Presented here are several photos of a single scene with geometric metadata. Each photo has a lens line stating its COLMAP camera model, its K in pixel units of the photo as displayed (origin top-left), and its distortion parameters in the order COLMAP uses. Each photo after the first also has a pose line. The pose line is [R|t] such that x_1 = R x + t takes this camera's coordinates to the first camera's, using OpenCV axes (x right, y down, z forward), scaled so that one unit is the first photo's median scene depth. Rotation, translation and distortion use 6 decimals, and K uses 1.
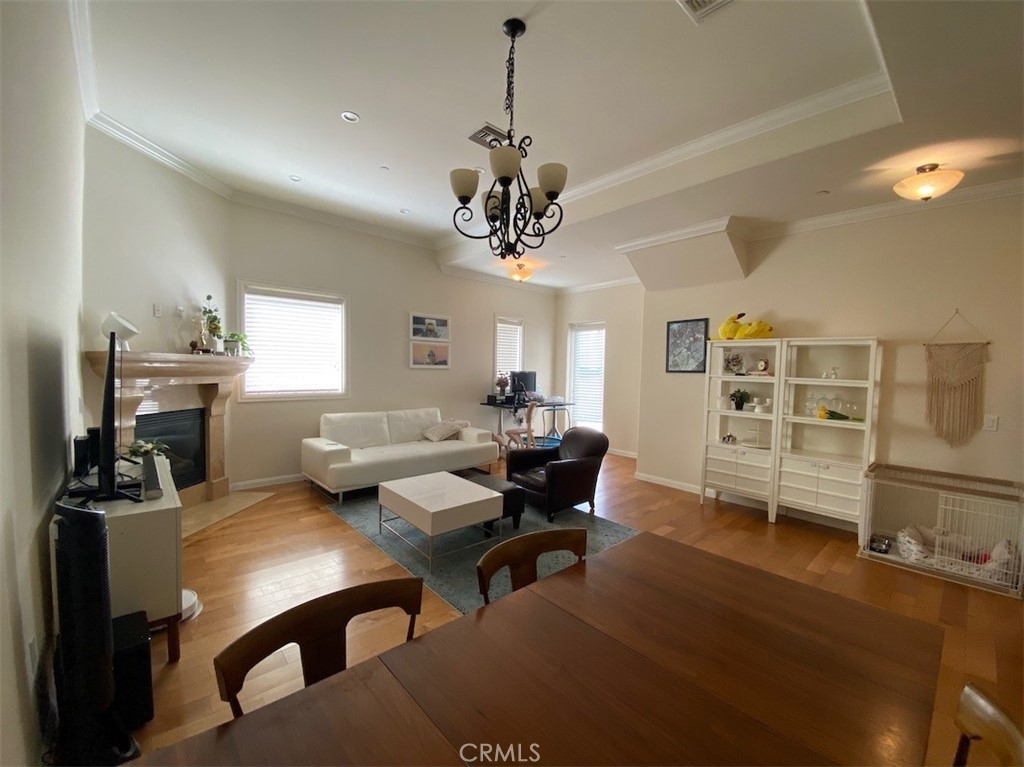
lens RADIAL K [[426.7, 0, 507.0], [0, 426.7, 389.7], [0, 0, 1]] dist [0.030094, -0.001143]
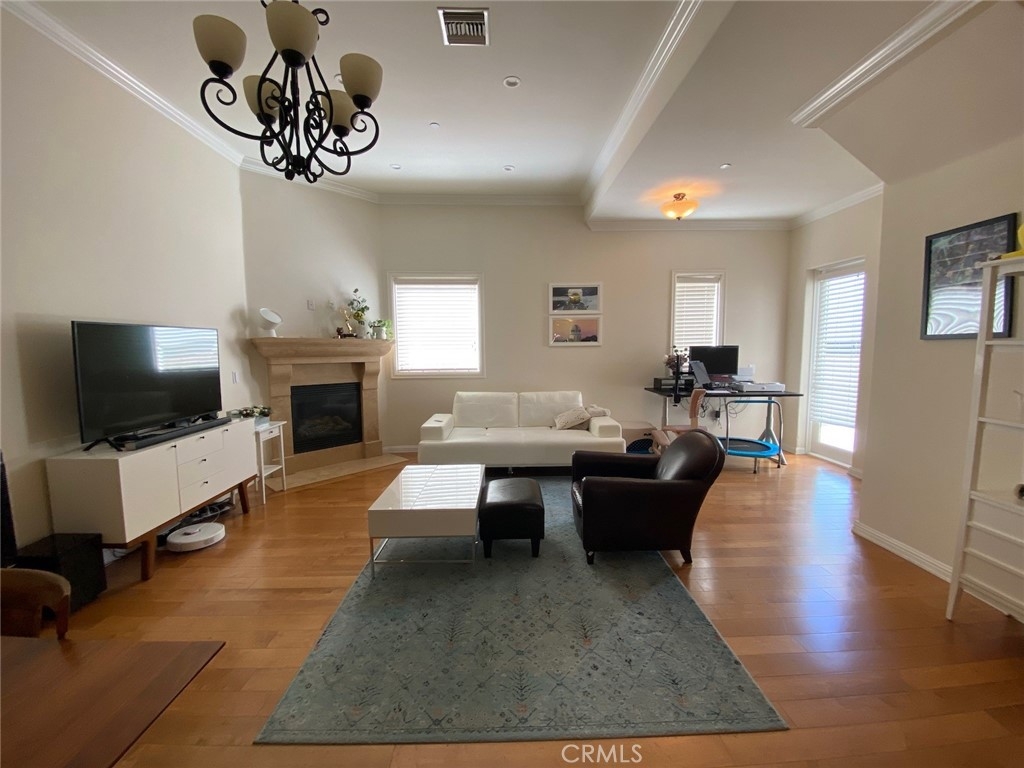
lens RADIAL K [[426.7, 0, 511.5], [0, 426.7, 389.3], [0, 0, 1]] dist [0.030094, -0.001143]
pose [[0.760211, 0.040050, -0.648441, 0.301955], [-0.012031, 0.998795, 0.047584, -0.000863], [0.649565, -0.028372, 0.759776, 0.261165]]
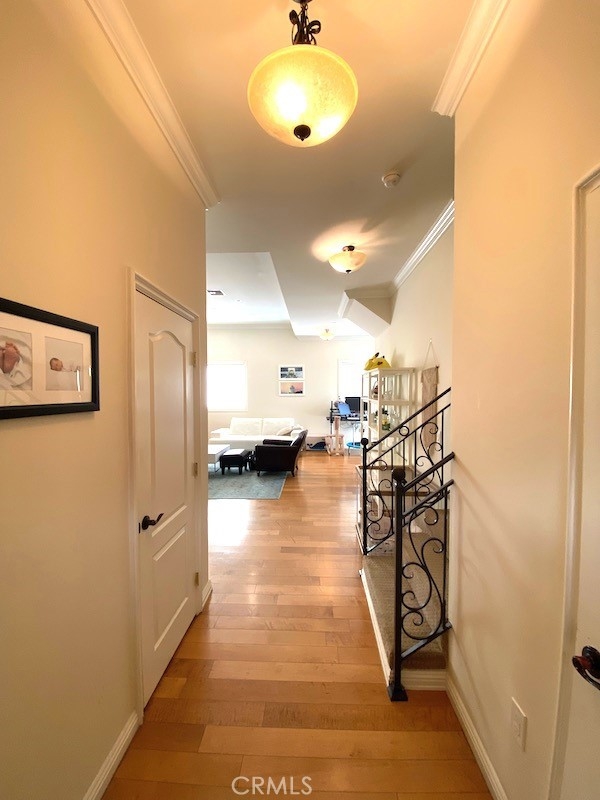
lens RADIAL K [[333.4, 0, 300.4], [0, 333.4, 401.0], [0, 0, 1]] dist [0.030094, -0.001143]
pose [[0.724350, -0.005361, -0.689411, 0.818450], [-0.019596, 0.999406, -0.028361, 0.009919], [0.689154, 0.034052, 0.723815, 0.038062]]
